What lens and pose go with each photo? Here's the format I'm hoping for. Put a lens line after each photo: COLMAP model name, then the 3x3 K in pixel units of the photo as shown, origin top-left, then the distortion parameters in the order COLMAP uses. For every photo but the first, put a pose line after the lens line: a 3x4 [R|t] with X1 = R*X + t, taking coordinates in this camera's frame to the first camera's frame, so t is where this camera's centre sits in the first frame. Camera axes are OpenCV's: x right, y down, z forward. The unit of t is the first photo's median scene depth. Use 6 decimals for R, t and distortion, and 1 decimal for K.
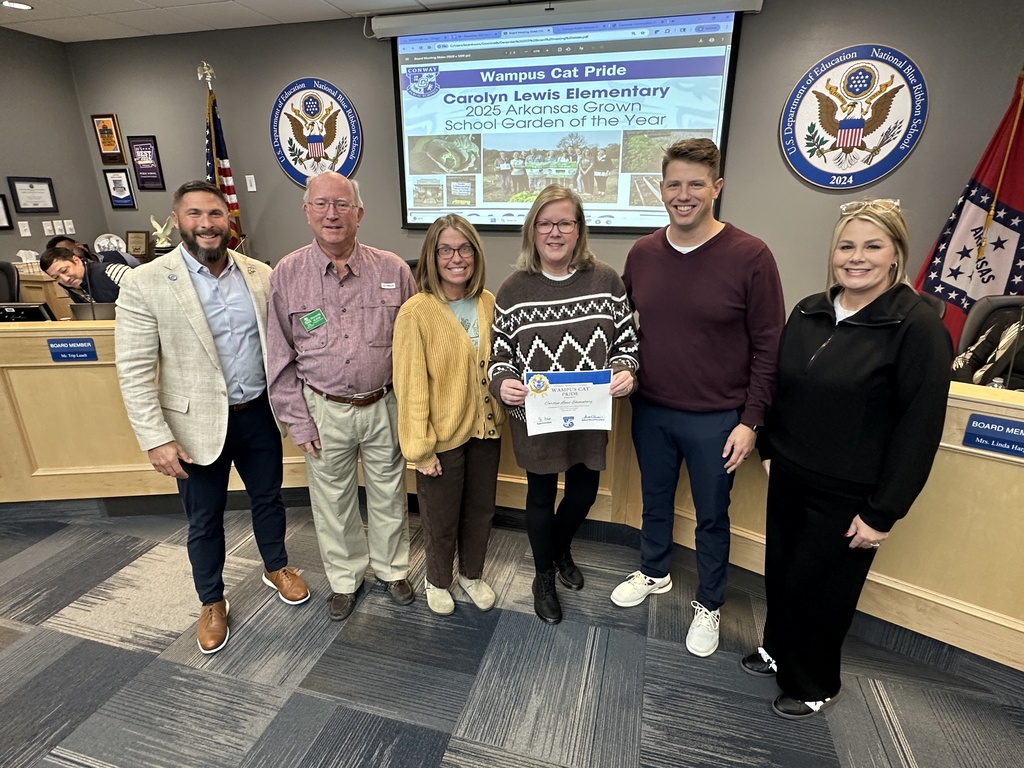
lens RADIAL K [[555.8, 0, 516.1], [0, 555.8, 388.2], [0, 0, 1]] dist [-0.001310, 0.001069]
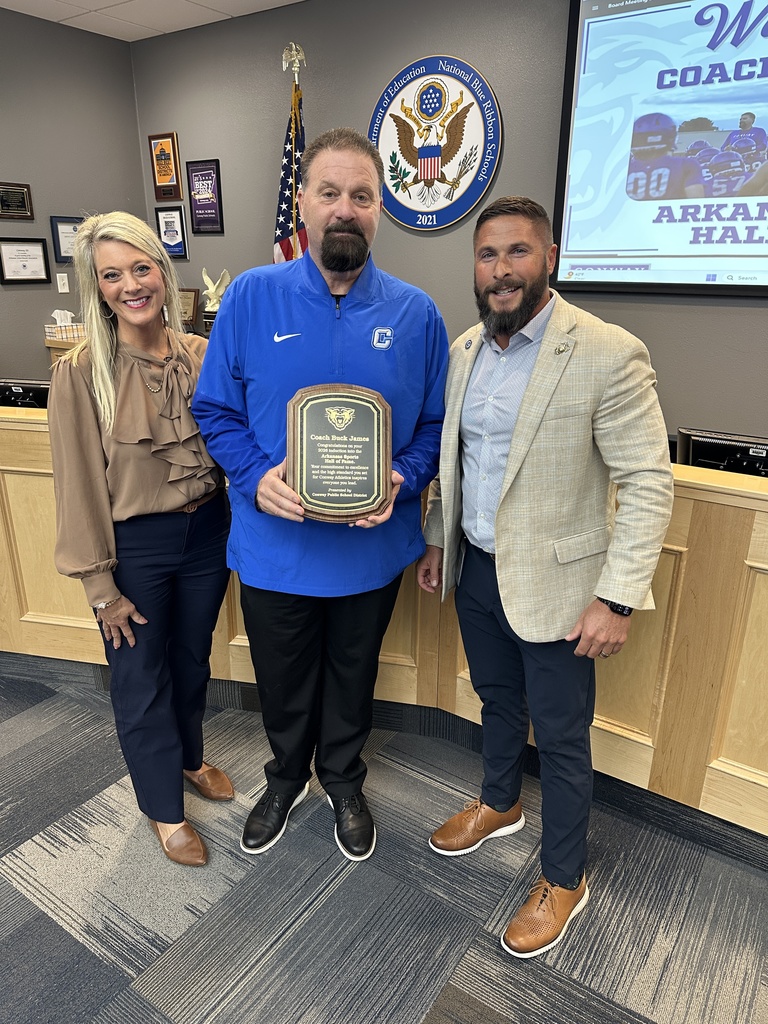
lens RADIAL K [[732.7, 0, 379.9], [0, 732.7, 518.1], [0, 0, 1]] dist [0.004666, -0.003781]
pose [[0.942740, 0.112442, -0.314003, -0.117902], [-0.108729, 0.993637, 0.029372, -0.043100], [0.315308, 0.006451, 0.948968, 0.194921]]
